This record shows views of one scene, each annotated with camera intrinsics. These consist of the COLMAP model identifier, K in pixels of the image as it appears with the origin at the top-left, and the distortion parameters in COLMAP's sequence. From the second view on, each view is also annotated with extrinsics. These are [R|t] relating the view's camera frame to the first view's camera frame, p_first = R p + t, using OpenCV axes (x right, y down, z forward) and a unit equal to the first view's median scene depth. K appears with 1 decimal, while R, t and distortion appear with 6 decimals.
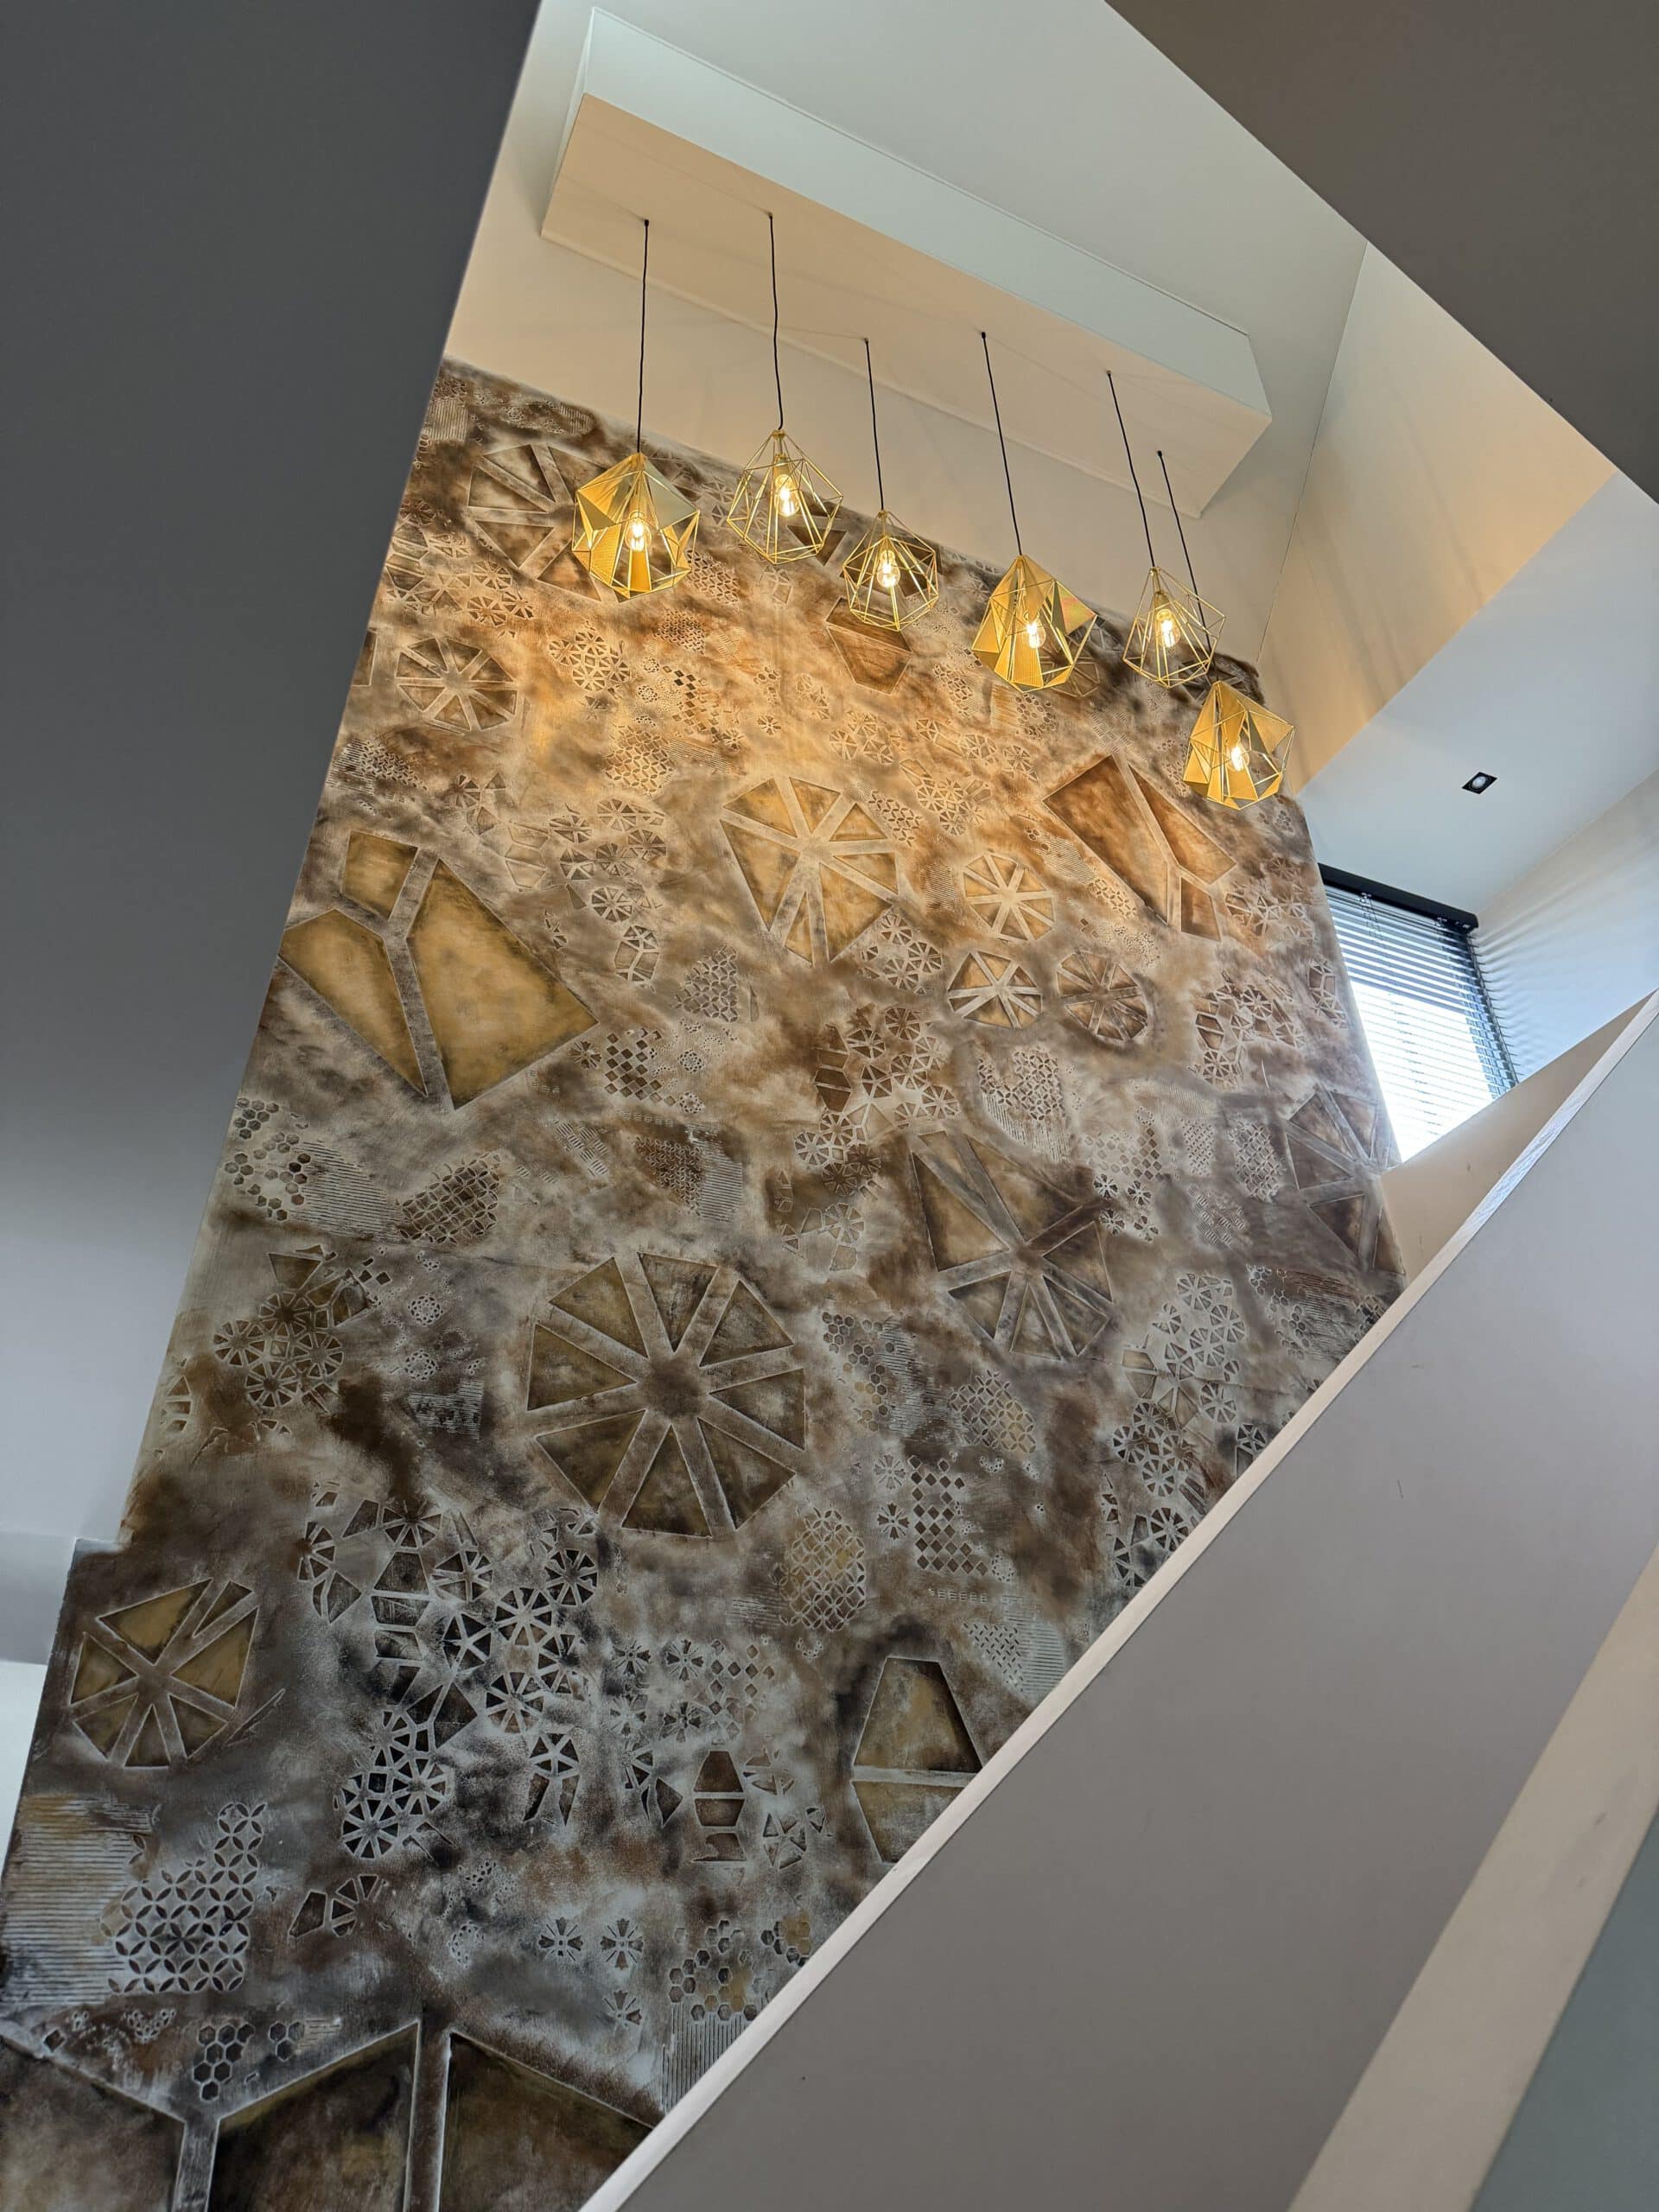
lens RADIAL K [[1539.6, 0, 795.1], [0, 1539.6, 1121.4], [0, 0, 1]] dist [0.093607, -0.127348]
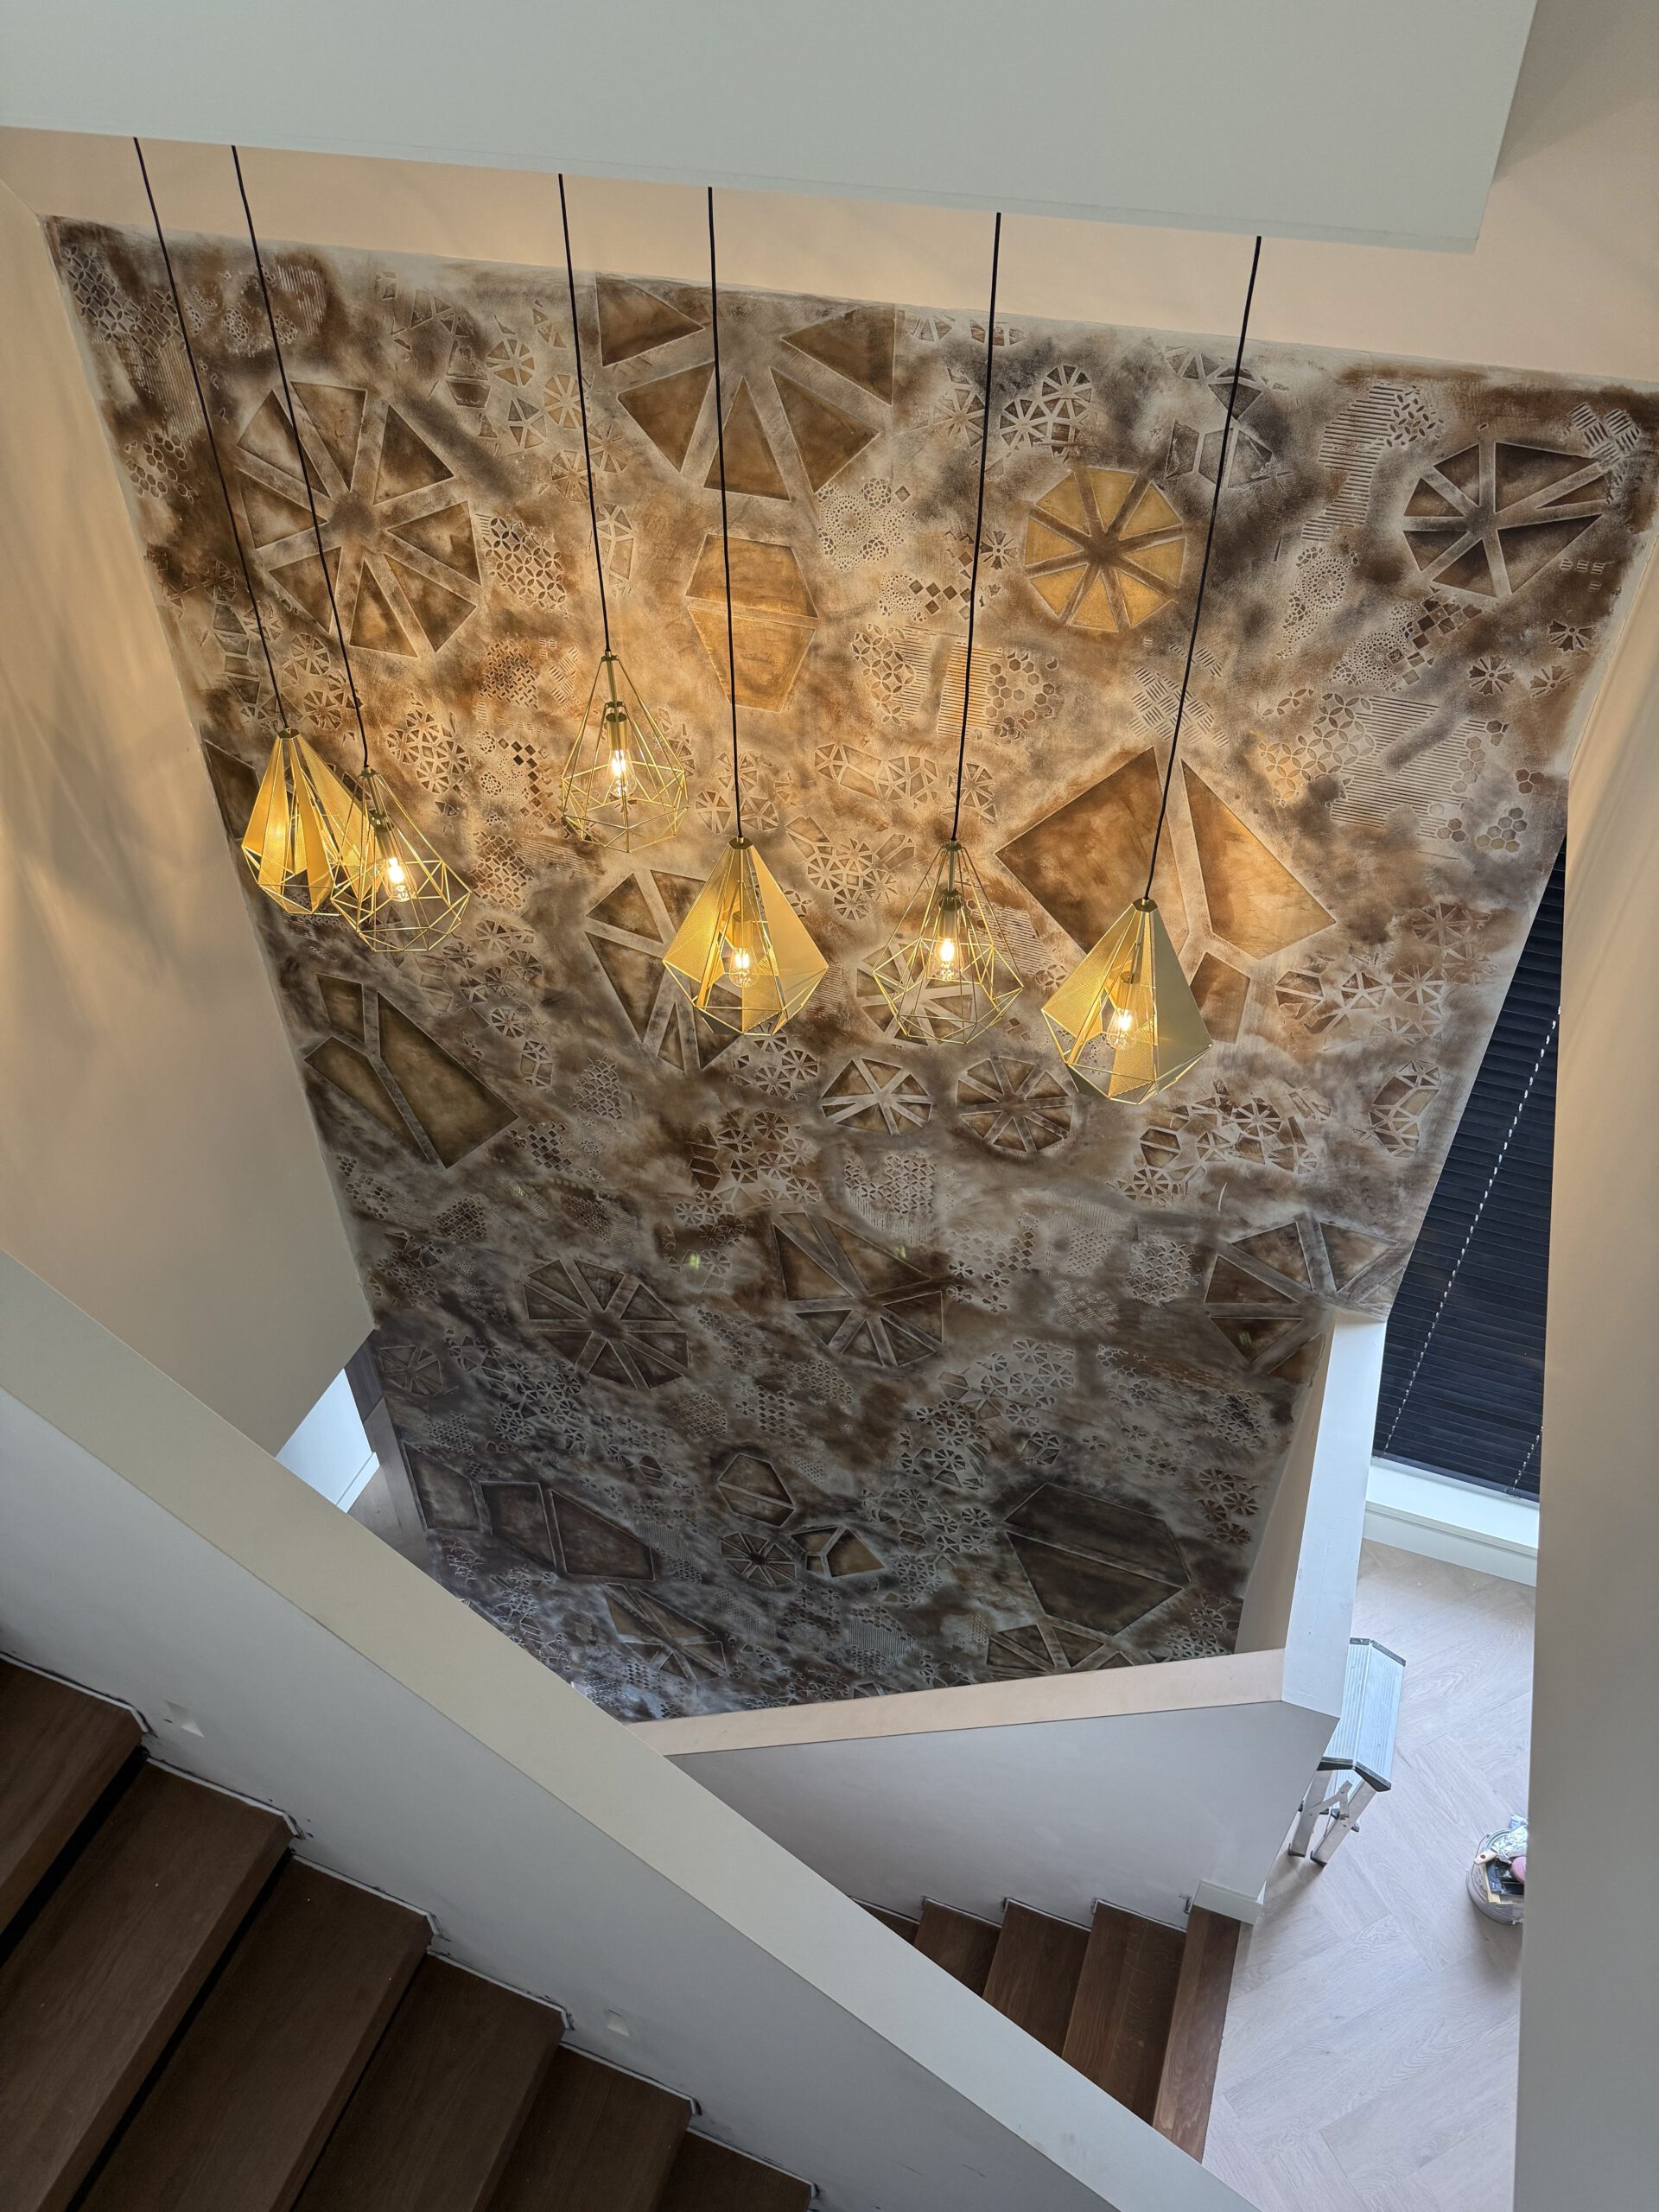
lens RADIAL K [[1539.6, 0, 806.1], [0, 1539.6, 1114.5], [0, 0, 1]] dist [0.093607, -0.127348]
pose [[0.701318, 0.497854, -0.510190, 0.676907], [0.375833, 0.349916, 0.858084, -1.049607], [0.605725, -0.793536, 0.058292, 1.040181]]
